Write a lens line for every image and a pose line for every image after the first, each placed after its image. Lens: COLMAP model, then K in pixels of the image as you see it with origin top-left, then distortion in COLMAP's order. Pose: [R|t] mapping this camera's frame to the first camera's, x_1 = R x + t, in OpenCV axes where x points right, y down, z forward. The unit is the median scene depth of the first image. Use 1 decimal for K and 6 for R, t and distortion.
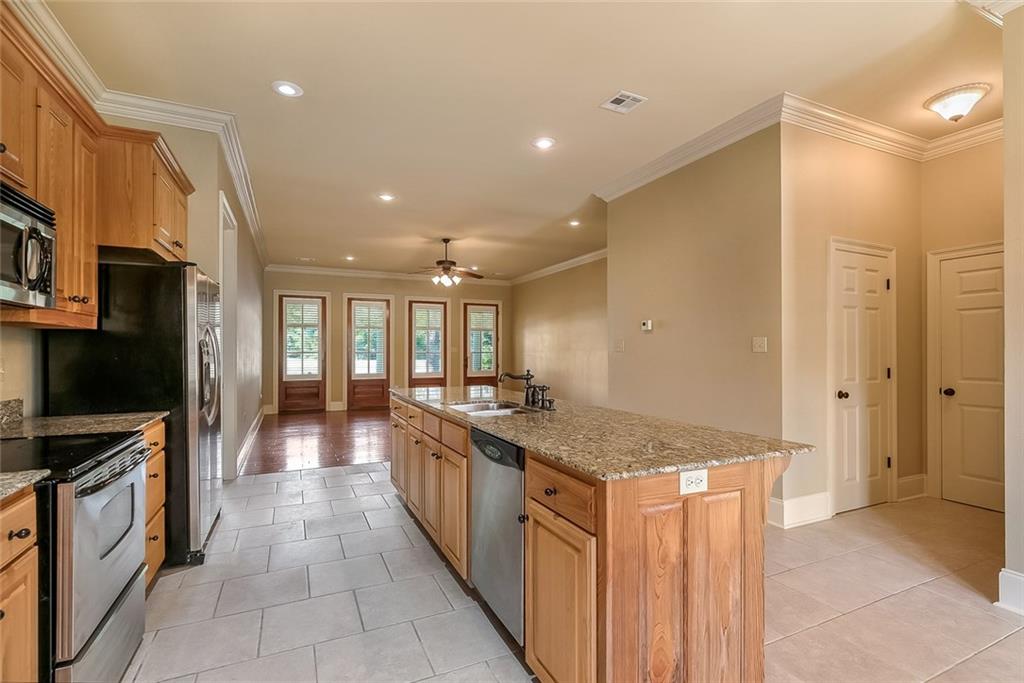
lens RADIAL K [[481.4, 0, 512.5], [0, 481.4, 348.5], [0, 0, 1]] dist [0.001590, 0.000039]
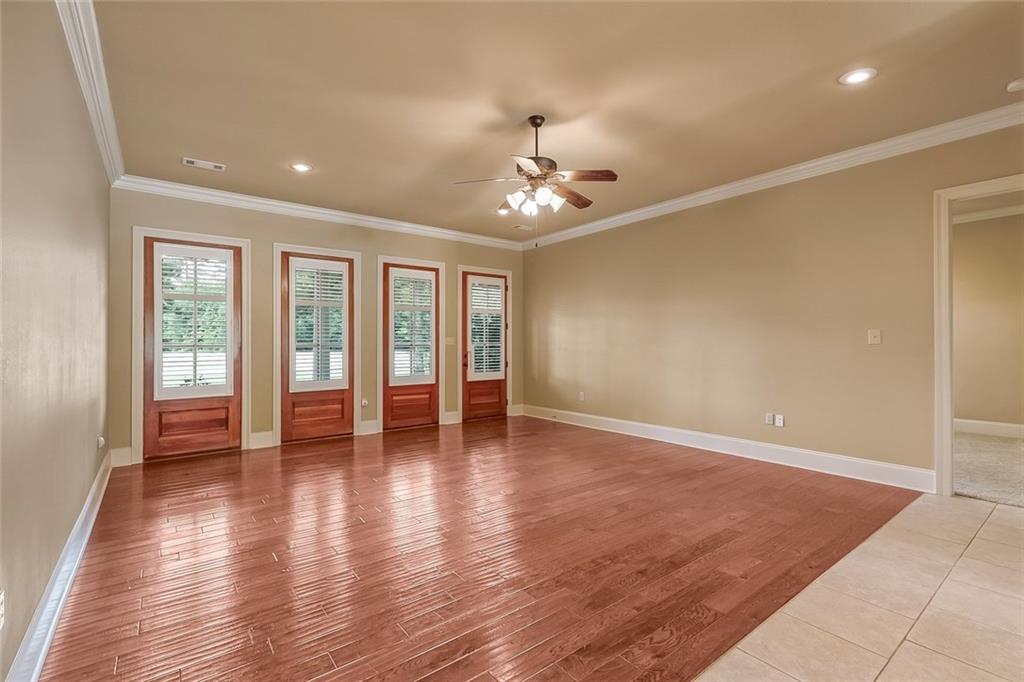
lens RADIAL K [[465.2, 0, 515.2], [0, 465.2, 339.1], [0, 0, 1]] dist [0.008565, 0.000032]
pose [[0.974779, 0.001025, 0.223171, -0.196430], [-0.000295, 0.999995, -0.003303, 0.002503], [-0.223173, 0.003154, 0.974774, 0.395091]]
